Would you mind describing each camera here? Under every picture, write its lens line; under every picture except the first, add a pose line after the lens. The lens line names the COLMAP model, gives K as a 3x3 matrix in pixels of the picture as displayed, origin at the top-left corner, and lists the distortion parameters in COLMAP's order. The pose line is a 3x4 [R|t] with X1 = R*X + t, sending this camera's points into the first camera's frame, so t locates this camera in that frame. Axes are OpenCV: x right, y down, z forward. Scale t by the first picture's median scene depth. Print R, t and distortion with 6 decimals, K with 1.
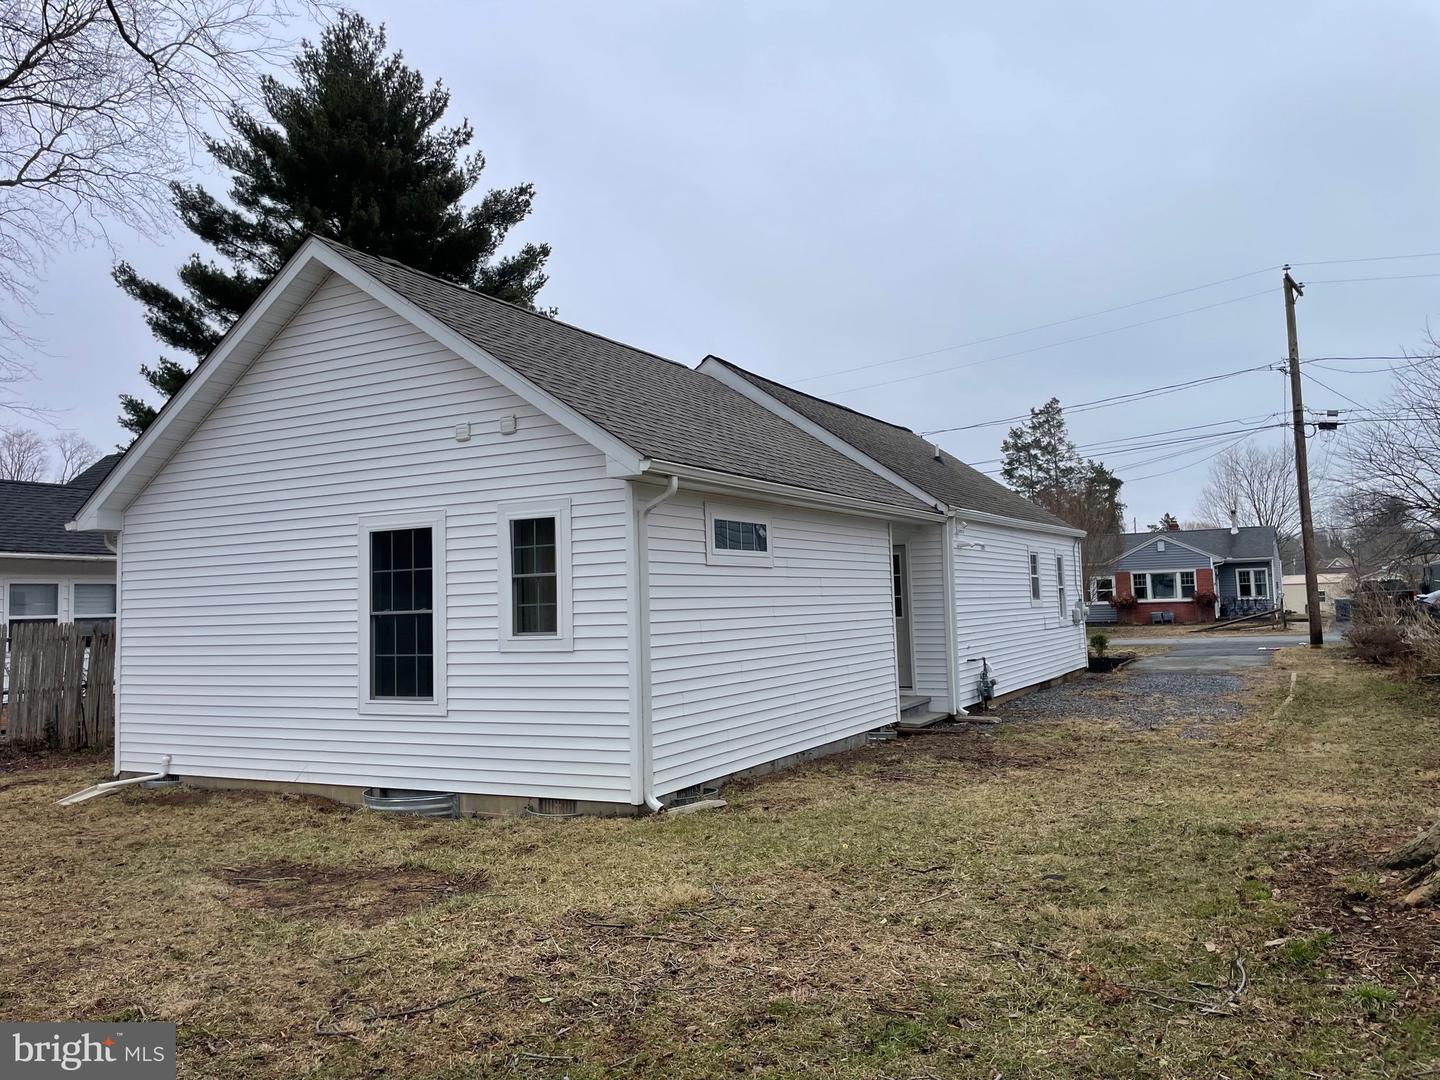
lens RADIAL K [[1088.8, 0, 732.1], [0, 1088.8, 532.2], [0, 0, 1]] dist [0.117388, -0.164799]
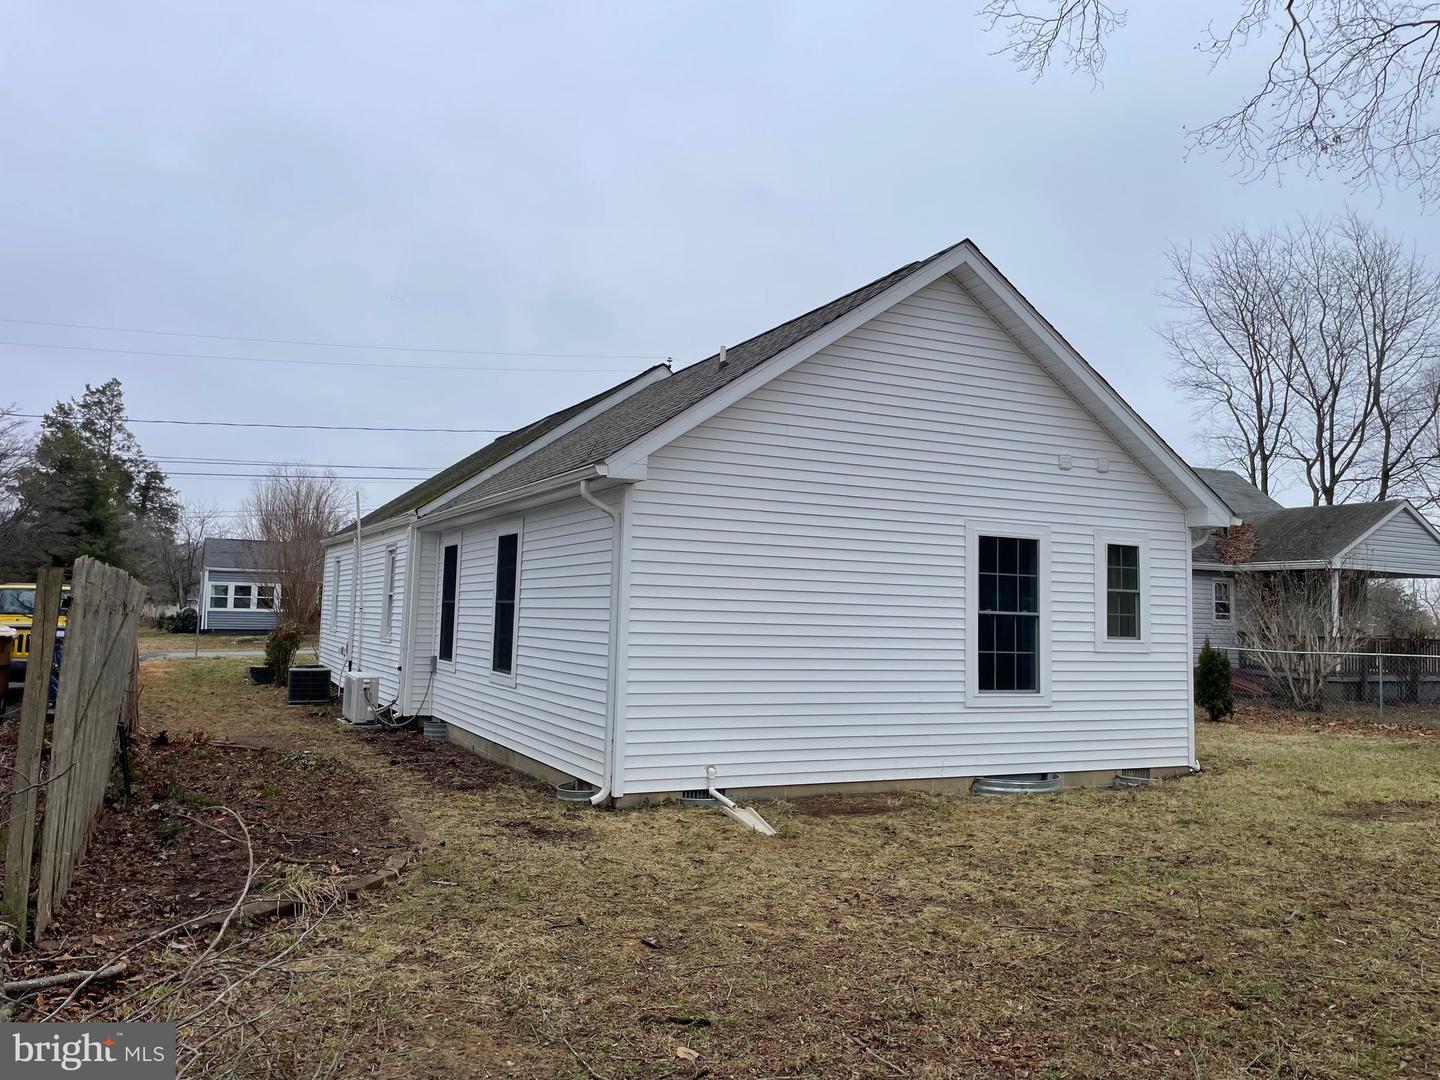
lens RADIAL K [[1088.8, 0, 732.1], [0, 1088.8, 532.2], [0, 0, 1]] dist [0.117388, -0.164799]
pose [[0.569348, 0.106002, 0.815234, -1.344014], [-0.096691, 0.993404, -0.061641, 0.085926], [-0.816391, -0.043731, 0.575842, 0.591125]]
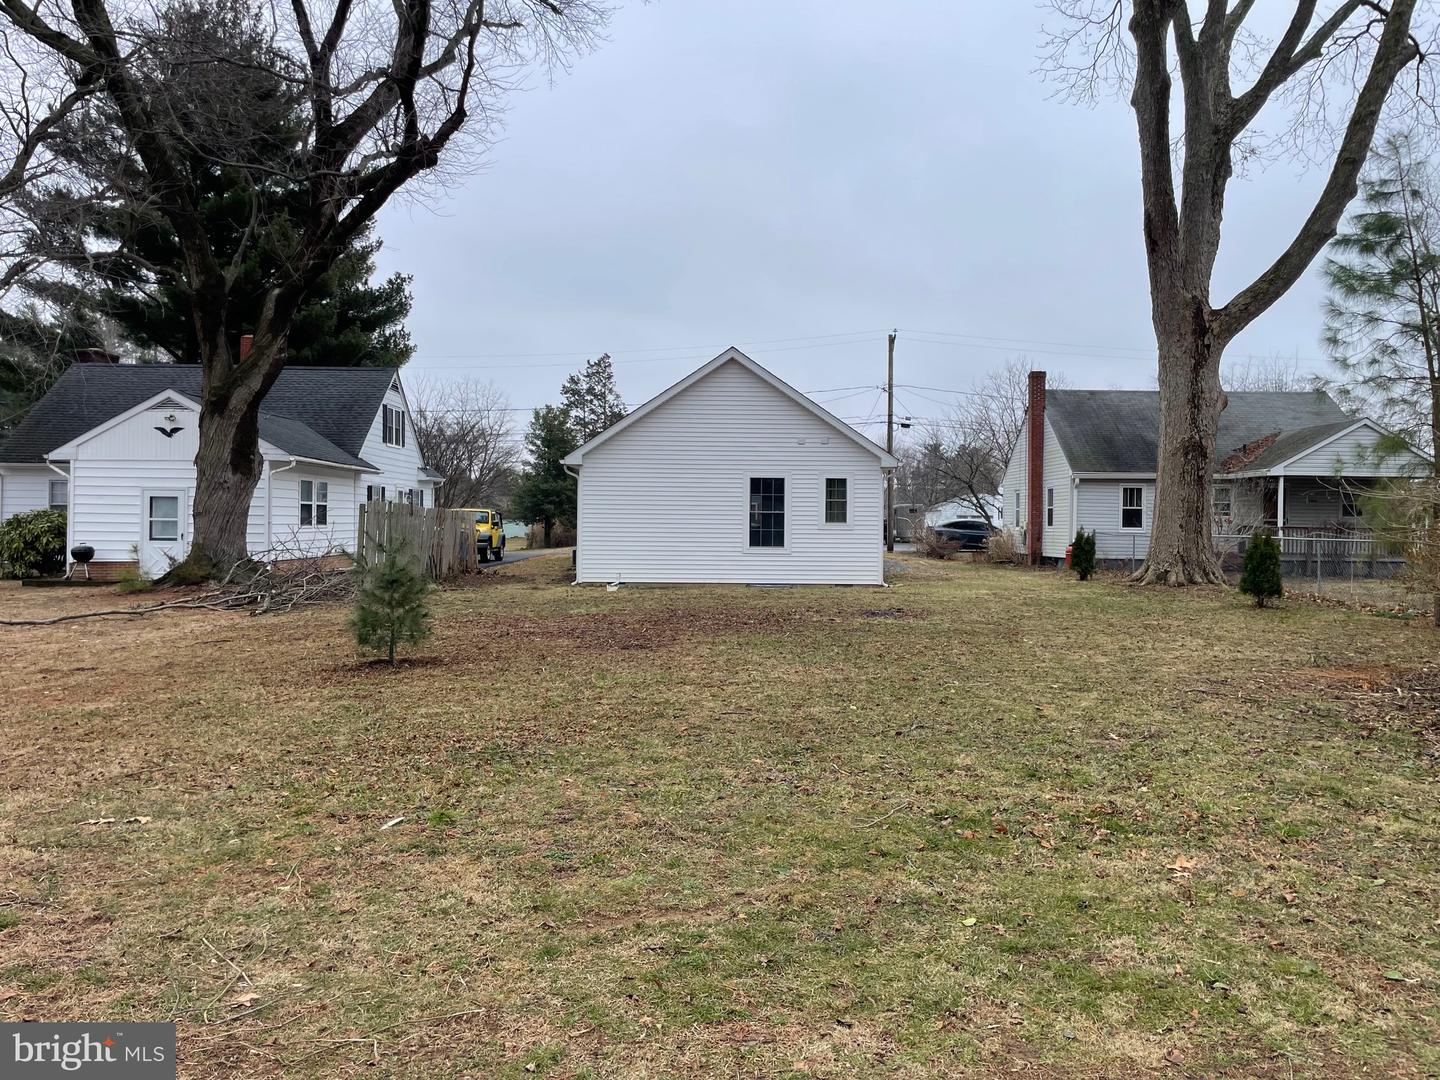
lens RADIAL K [[1088.8, 0, 732.1], [0, 1088.8, 532.2], [0, 0, 1]] dist [0.117388, -0.164799]
pose [[0.869871, 0.033552, 0.492138, -1.530009], [-0.068063, 0.996305, 0.052380, -0.002917], [-0.488562, -0.079060, 0.868940, -1.040721]]
